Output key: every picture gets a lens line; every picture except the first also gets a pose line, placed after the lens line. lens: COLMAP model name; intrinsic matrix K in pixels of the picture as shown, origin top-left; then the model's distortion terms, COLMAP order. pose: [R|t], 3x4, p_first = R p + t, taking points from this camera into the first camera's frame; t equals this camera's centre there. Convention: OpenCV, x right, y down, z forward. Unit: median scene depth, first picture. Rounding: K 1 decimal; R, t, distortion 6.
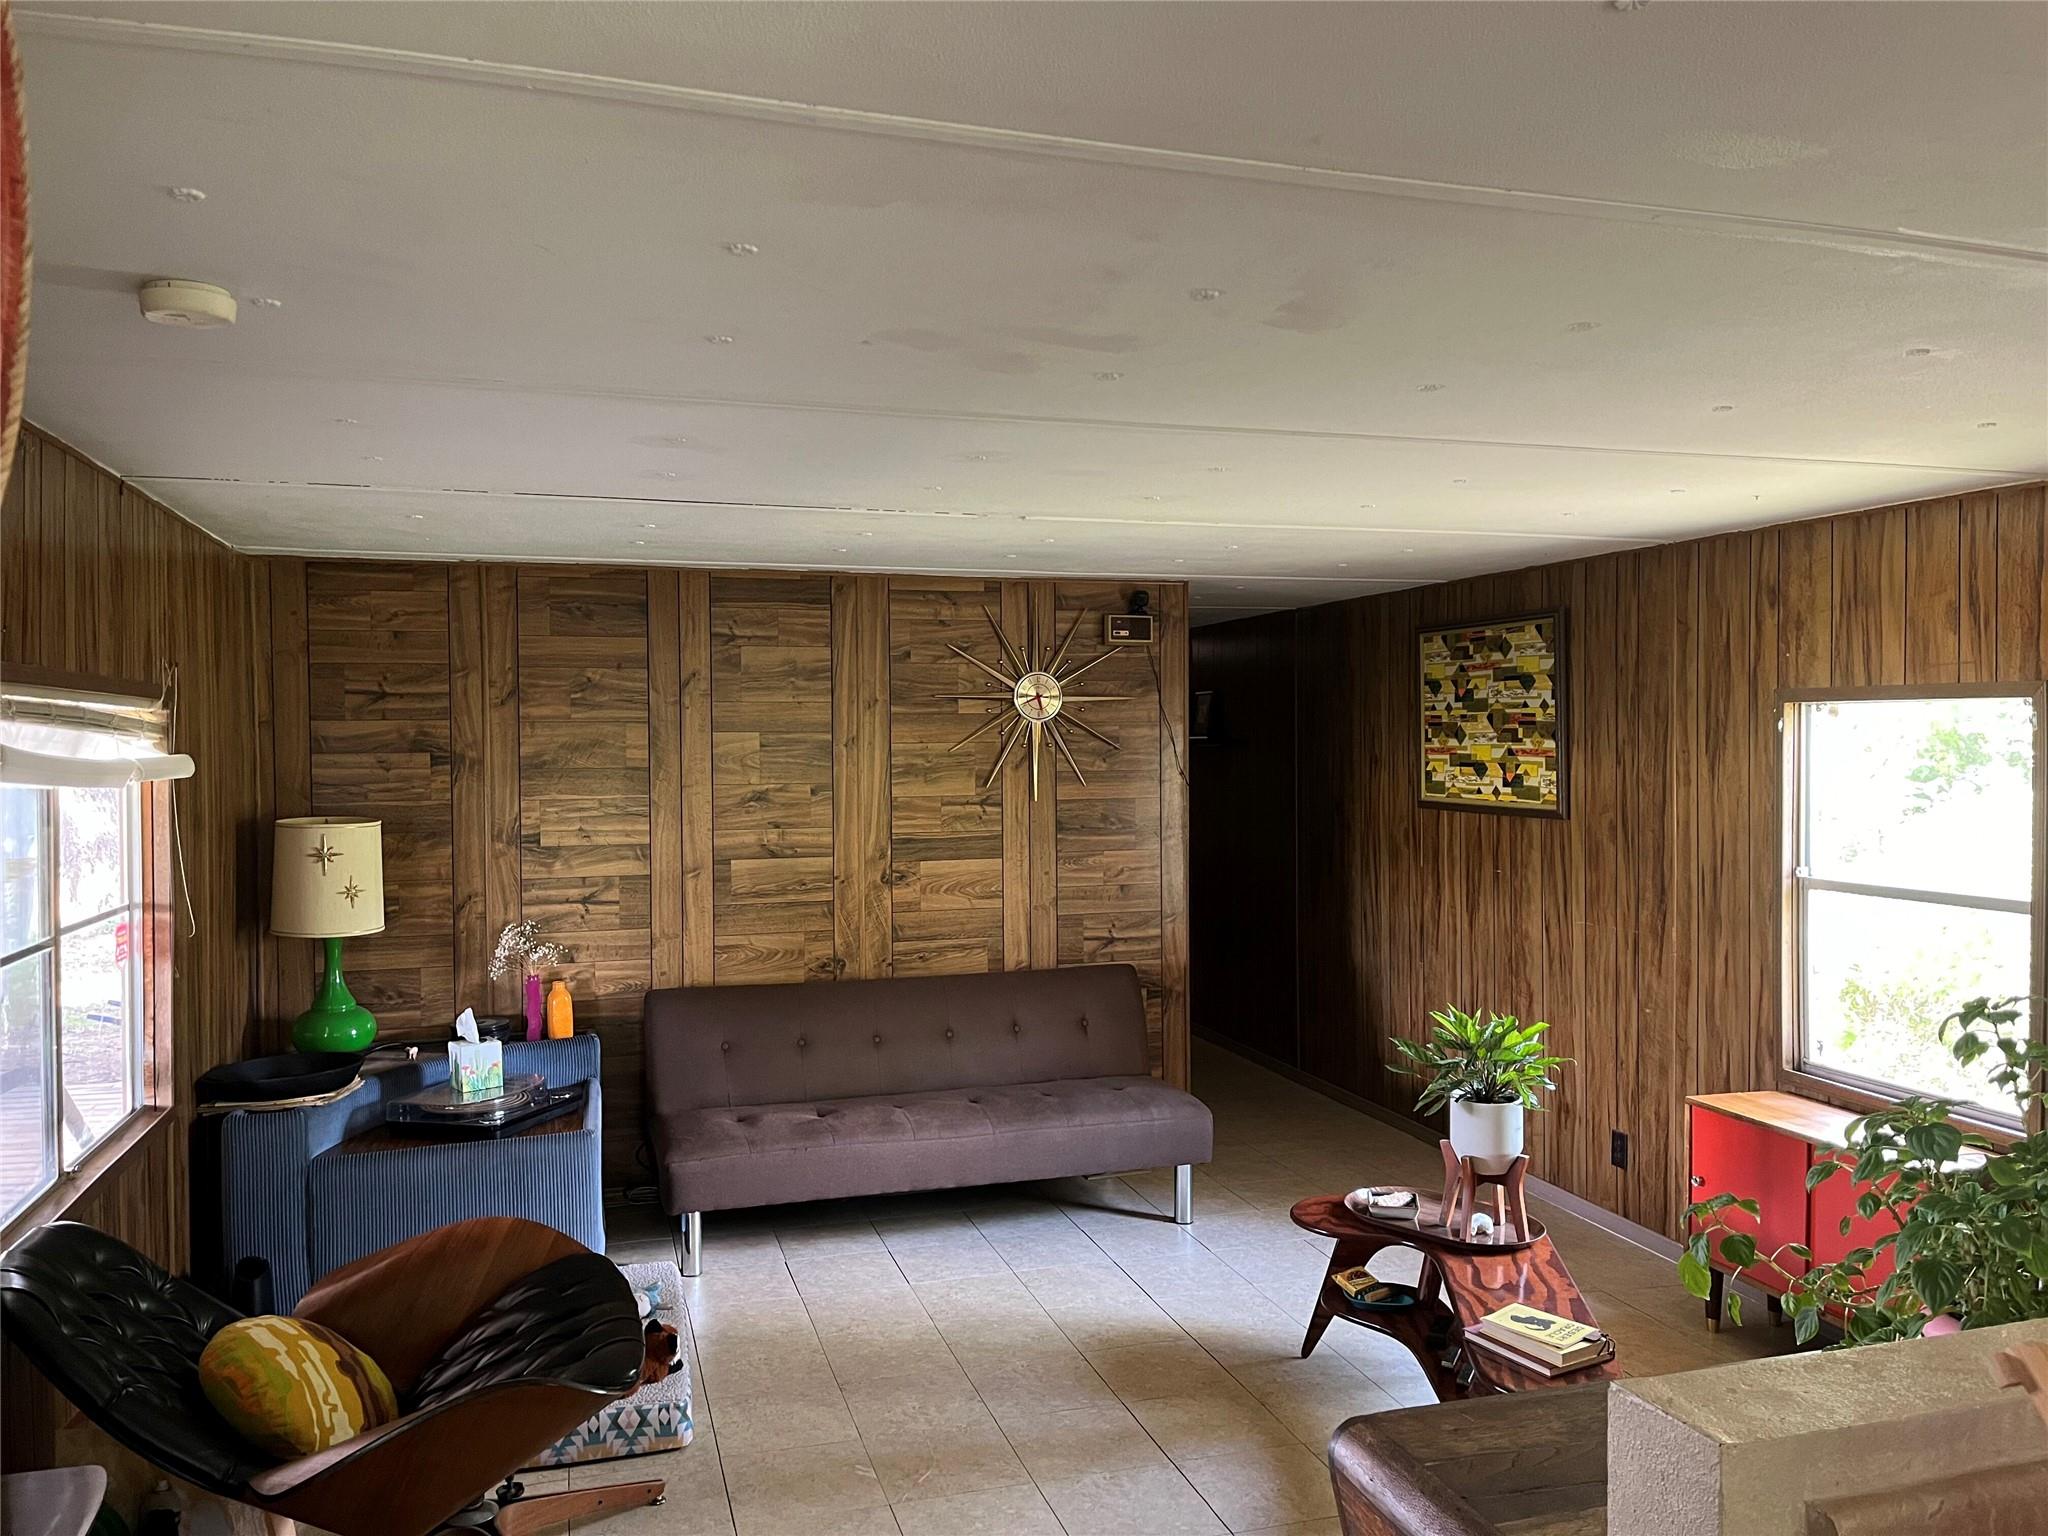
lens RADIAL K [[1556.2, 0, 1024.0], [0, 1556.2, 768.0], [0, 0, 1]] dist [0.067609, -0.089337]
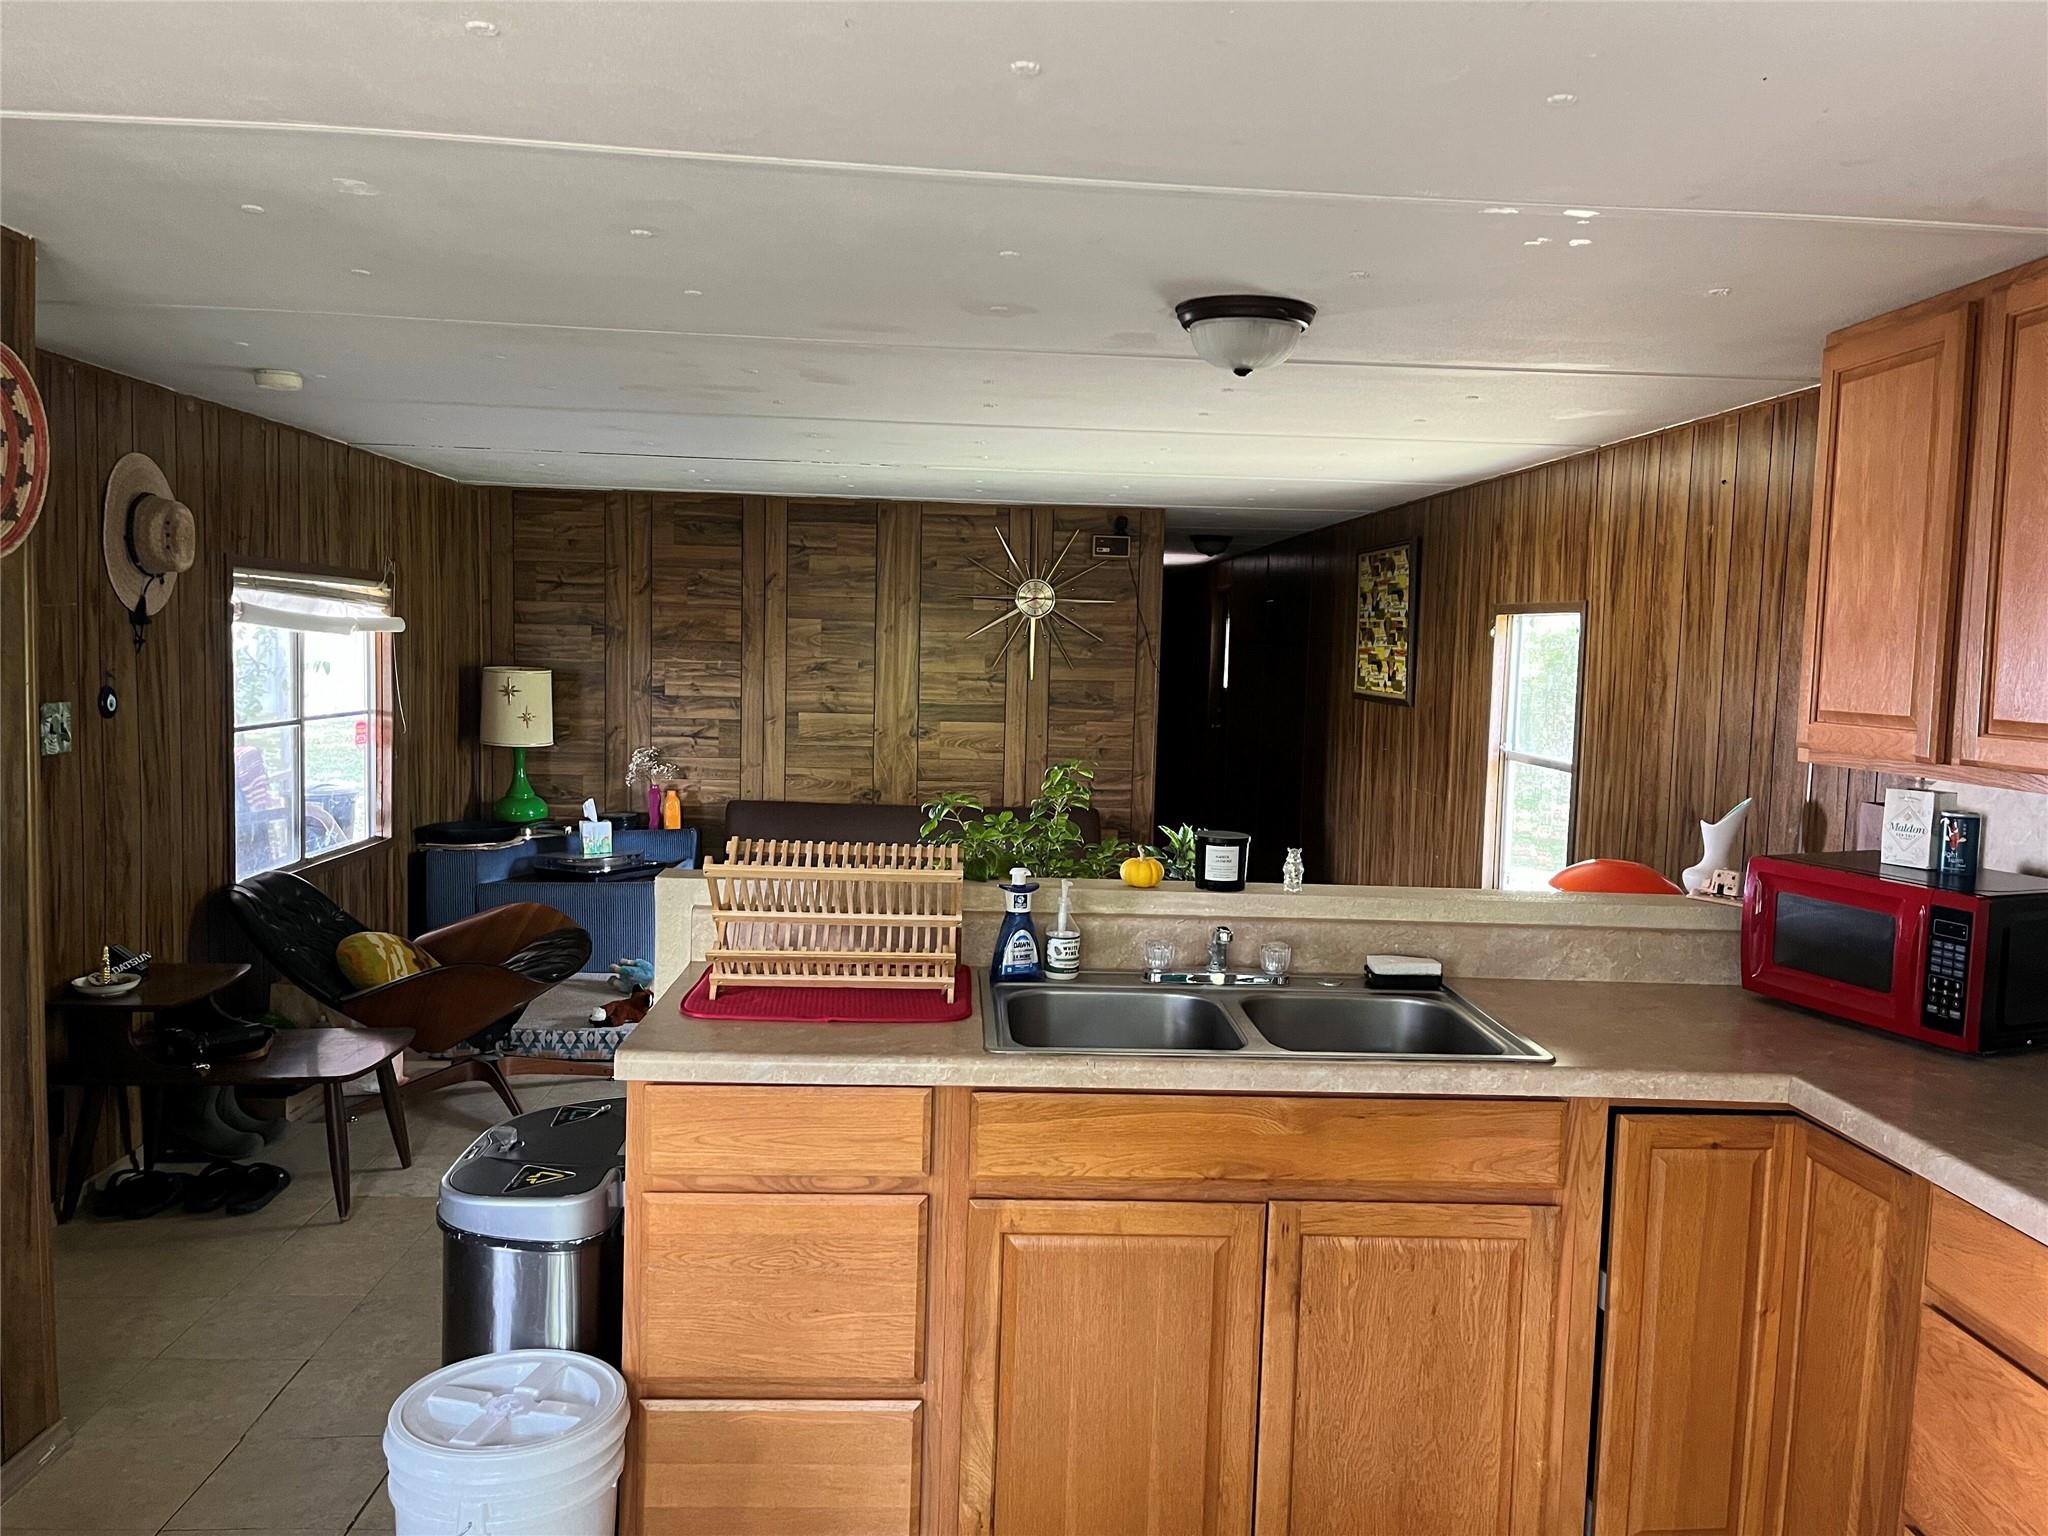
lens RADIAL K [[1583.4, 0, 1024.0], [0, 1583.4, 768.0], [0, 0, 1]] dist [0.078359, -0.037220]
pose [[0.966370, 0.052579, -0.251724, 0.361428], [-0.037947, 0.997315, 0.062636, 0.013378], [0.254342, -0.050977, 0.965770, -0.298178]]
